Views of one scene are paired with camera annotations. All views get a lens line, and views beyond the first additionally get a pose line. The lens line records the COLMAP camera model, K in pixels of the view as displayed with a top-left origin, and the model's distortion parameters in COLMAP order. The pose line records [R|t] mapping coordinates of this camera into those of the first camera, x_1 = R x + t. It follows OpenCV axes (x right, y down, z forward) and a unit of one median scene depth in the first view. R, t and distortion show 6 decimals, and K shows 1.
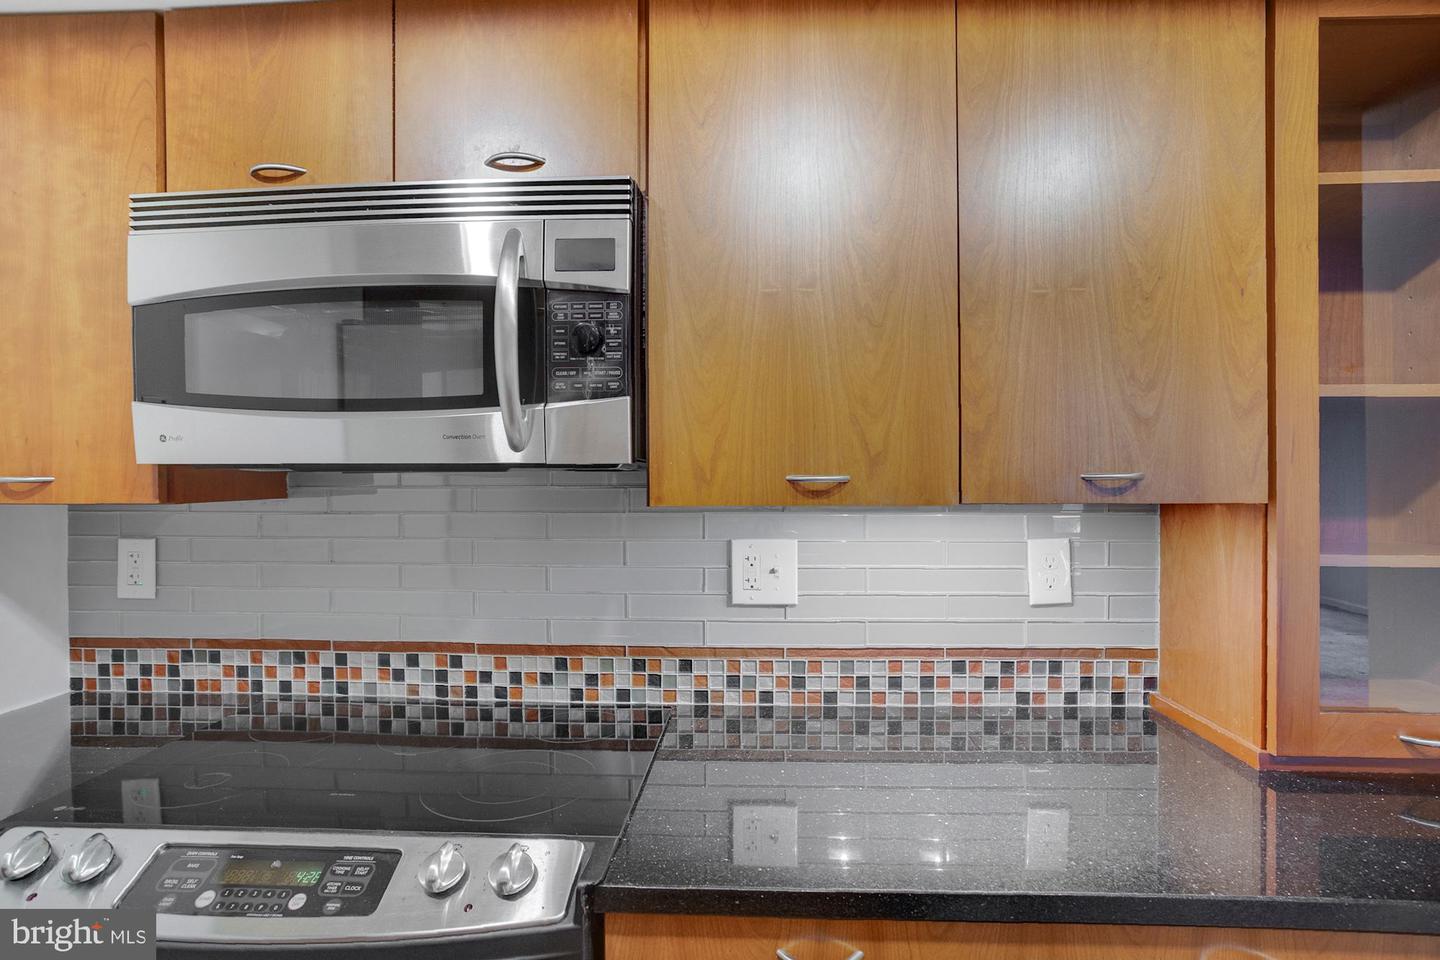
lens RADIAL K [[752.7, 0, 724.2], [0, 752.7, 495.5], [0, 0, 1]] dist [-0.050365, 0.026617]
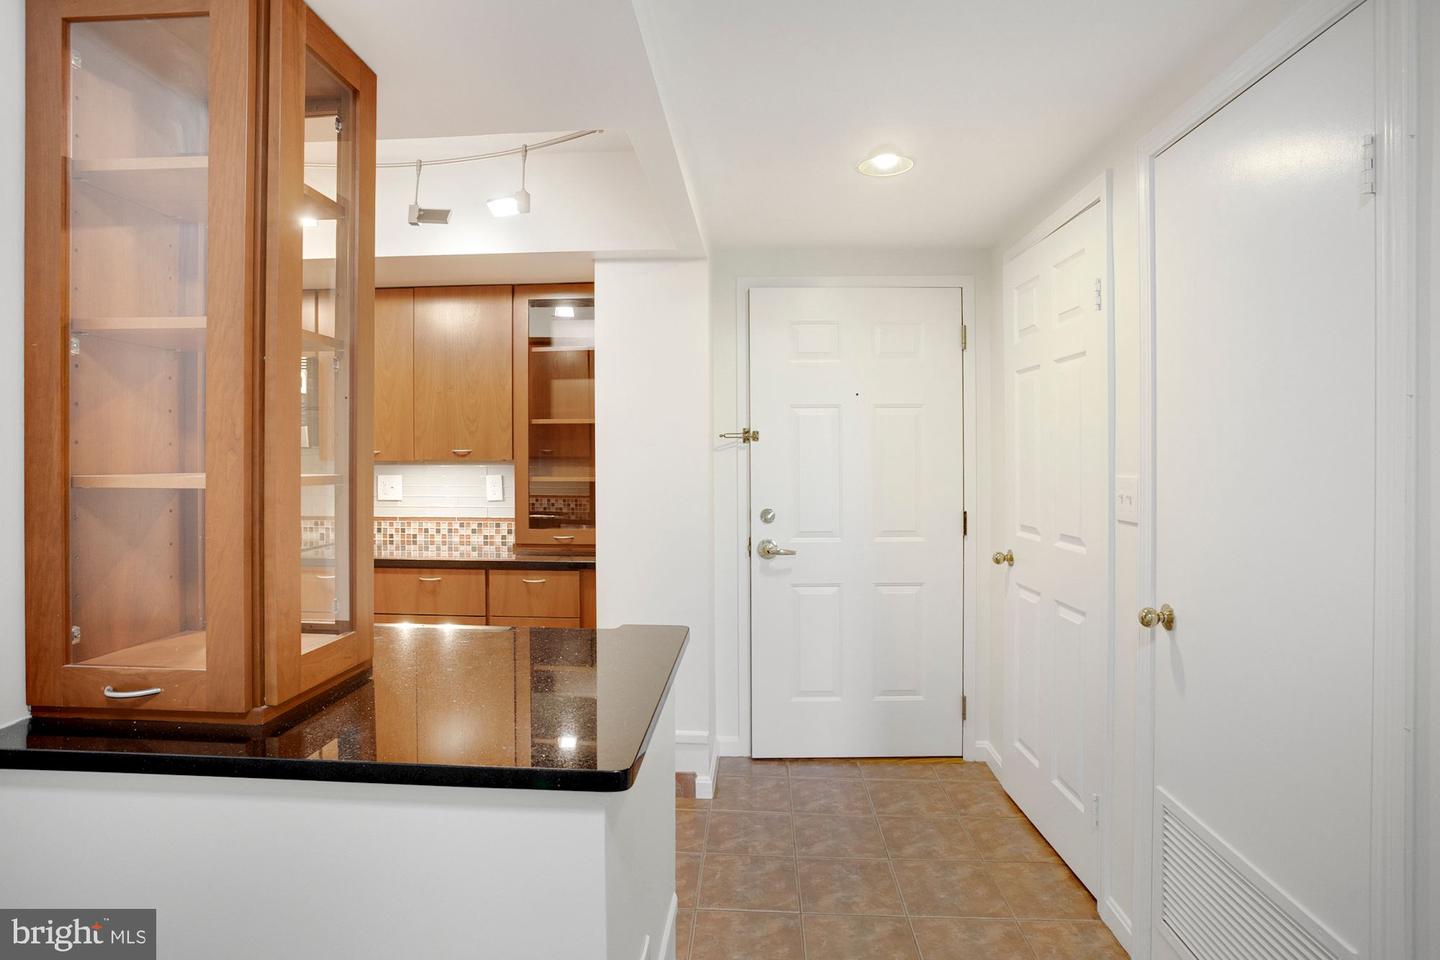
lens RADIAL K [[752.7, 0, 693.7], [0, 752.7, 470.3], [0, 0, 1]] dist [-0.050365, 0.026617]
pose [[0.999213, 0.002920, -0.039569, 1.212606], [-0.002364, 0.999898, 0.014077, 0.002341], [0.039606, -0.013972, 0.999118, -1.545124]]
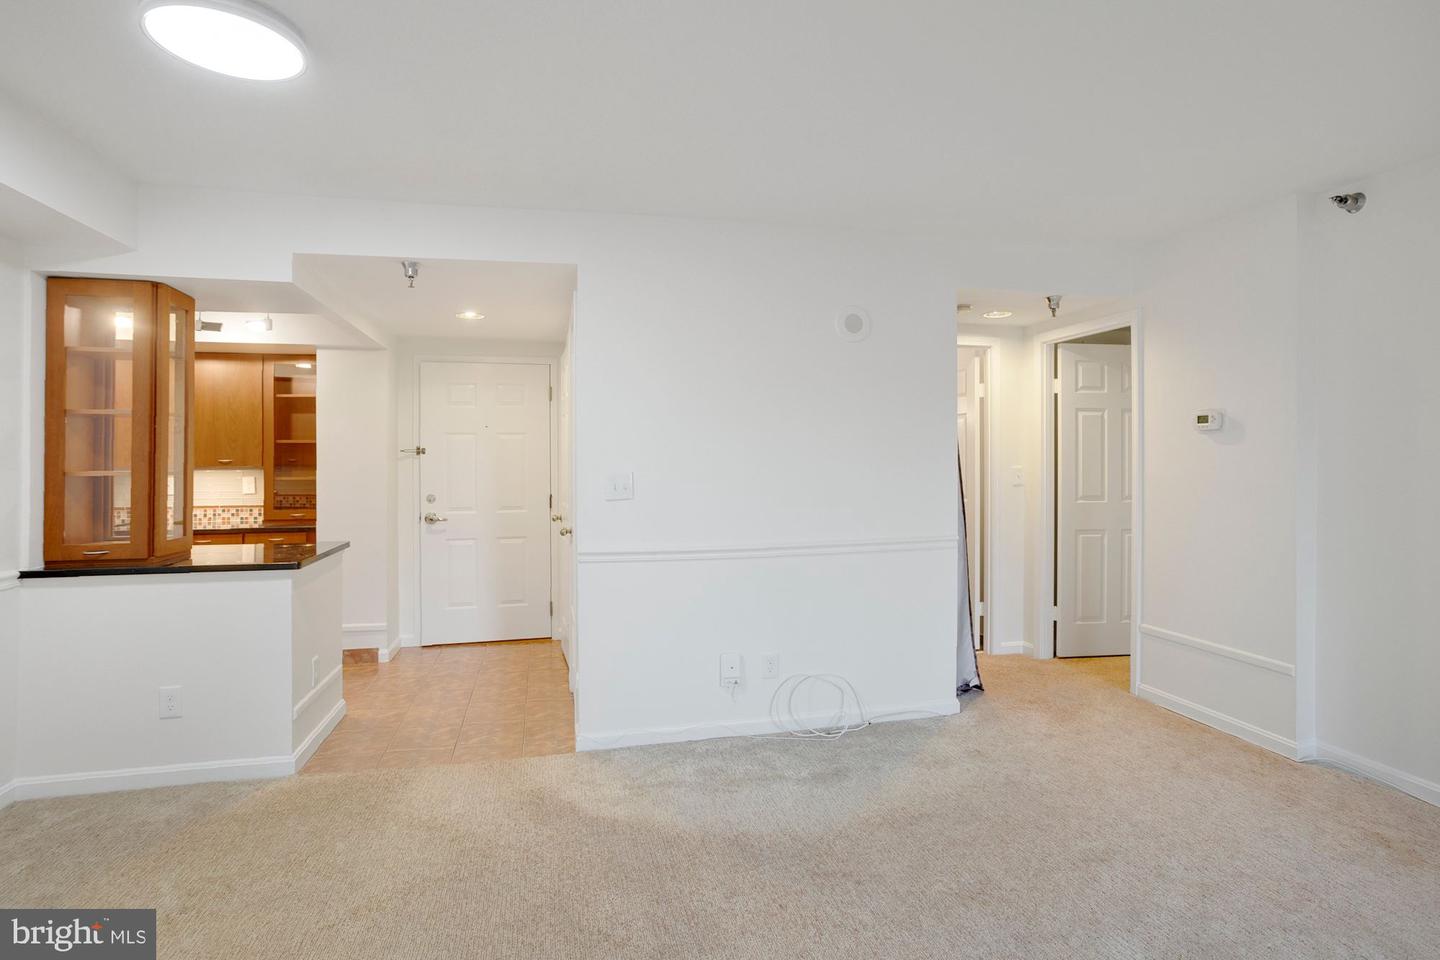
lens RADIAL K [[752.7, 0, 706.8], [0, 752.7, 452.2], [0, 0, 1]] dist [-0.050365, 0.026617]
pose [[0.966982, 0.000434, 0.254844, 1.726750], [0.004939, 0.999779, -0.020442, 0.020695], [-0.254797, 0.021026, 0.966766, -3.264956]]
